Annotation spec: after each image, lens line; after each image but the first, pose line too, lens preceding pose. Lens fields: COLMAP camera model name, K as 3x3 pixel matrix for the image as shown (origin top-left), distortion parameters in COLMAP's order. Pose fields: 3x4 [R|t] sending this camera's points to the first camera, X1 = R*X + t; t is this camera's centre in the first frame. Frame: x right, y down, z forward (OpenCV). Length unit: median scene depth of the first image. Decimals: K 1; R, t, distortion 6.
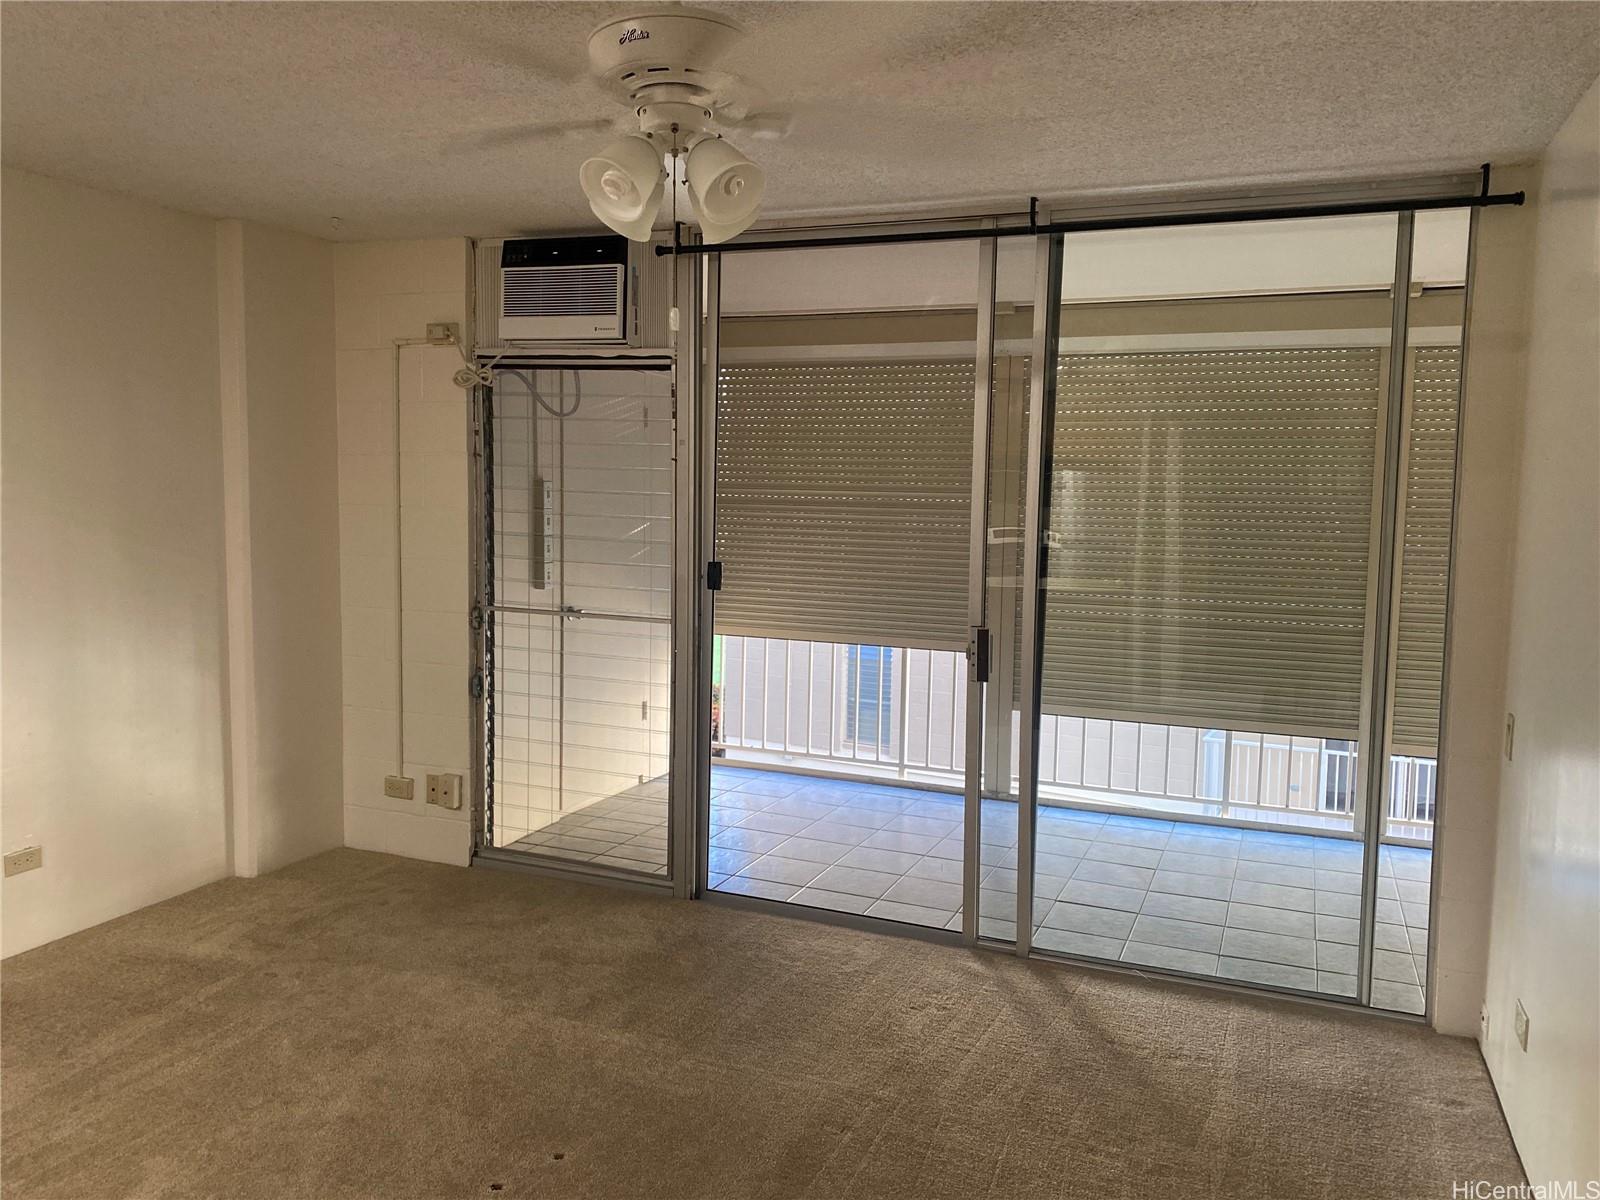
lens RADIAL K [[1216.5, 0, 800.0], [0, 1216.5, 600.0], [0, 0, 1]] dist [0.002721, -0.000794]
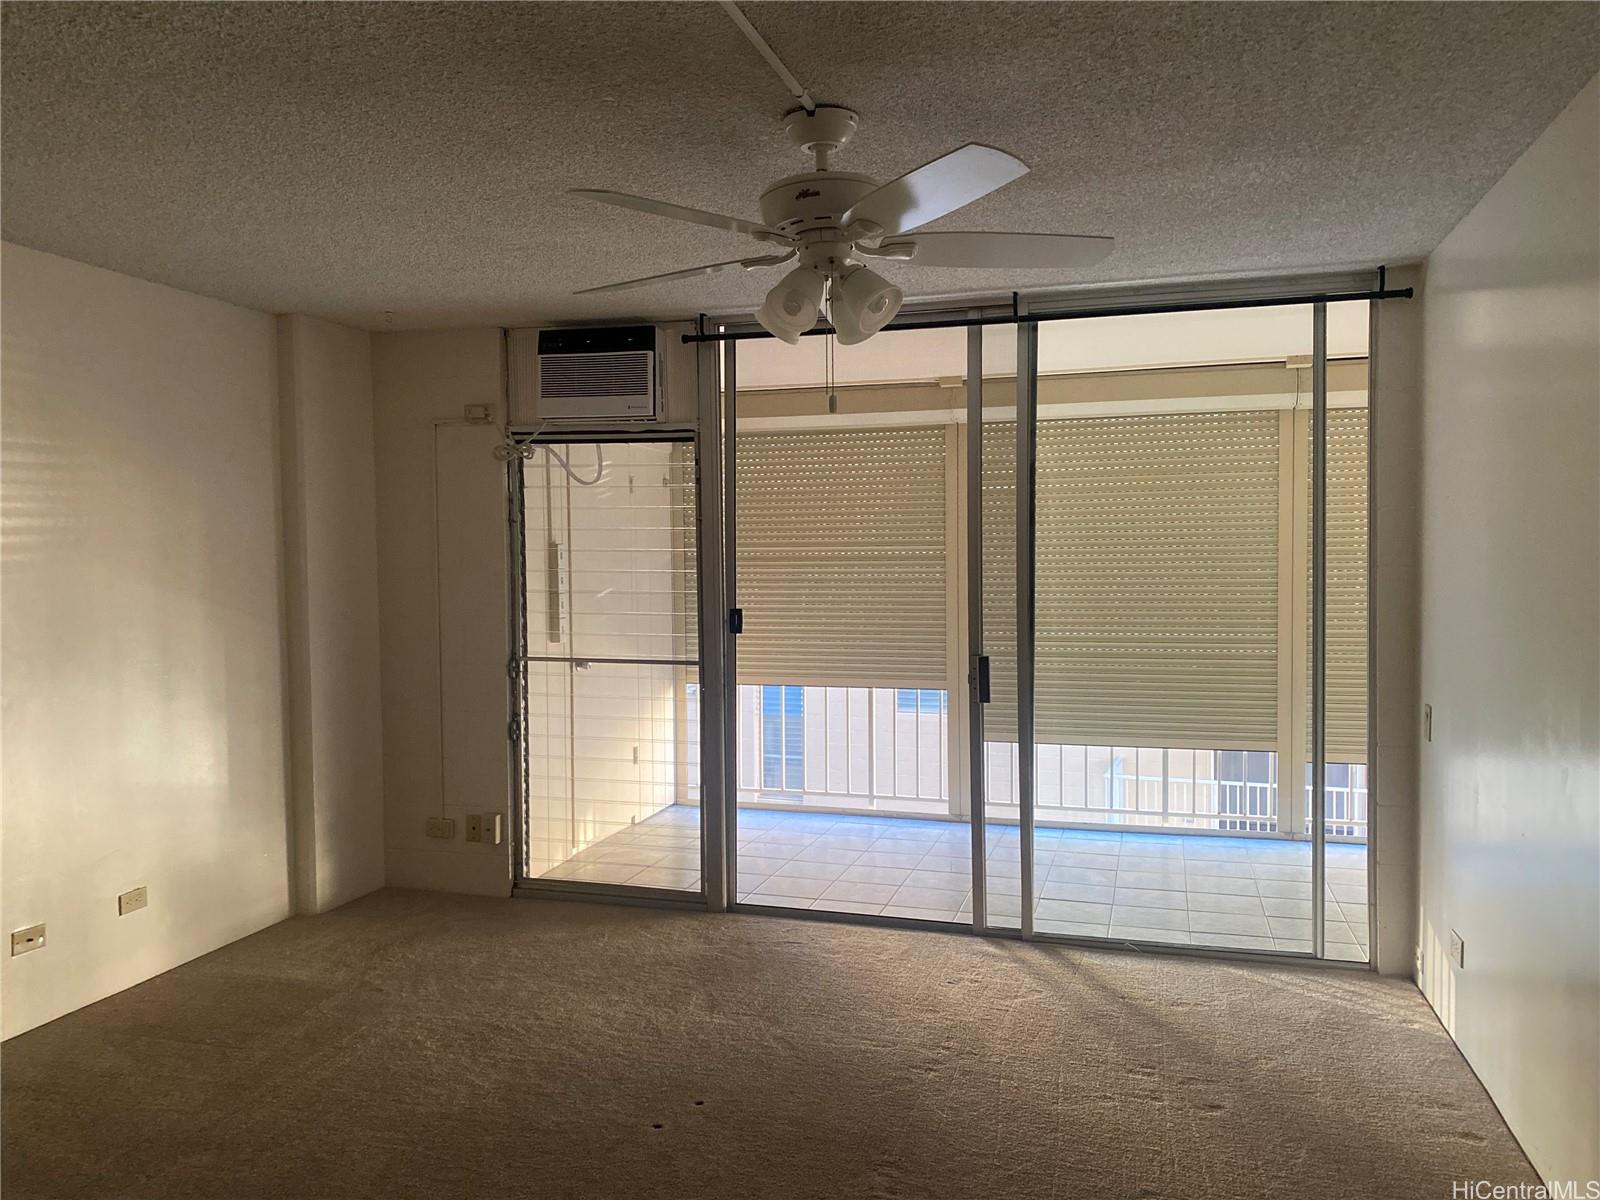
lens RADIAL K [[1197.4, 0, 798.5], [0, 1197.4, 606.7], [0, 0, 1]] dist [-0.003365, -0.002935]
pose [[0.995674, -0.032522, 0.087038, -0.114385], [0.036378, 0.998409, -0.043088, 0.017023], [-0.085498, 0.046068, 0.995273, -0.117150]]
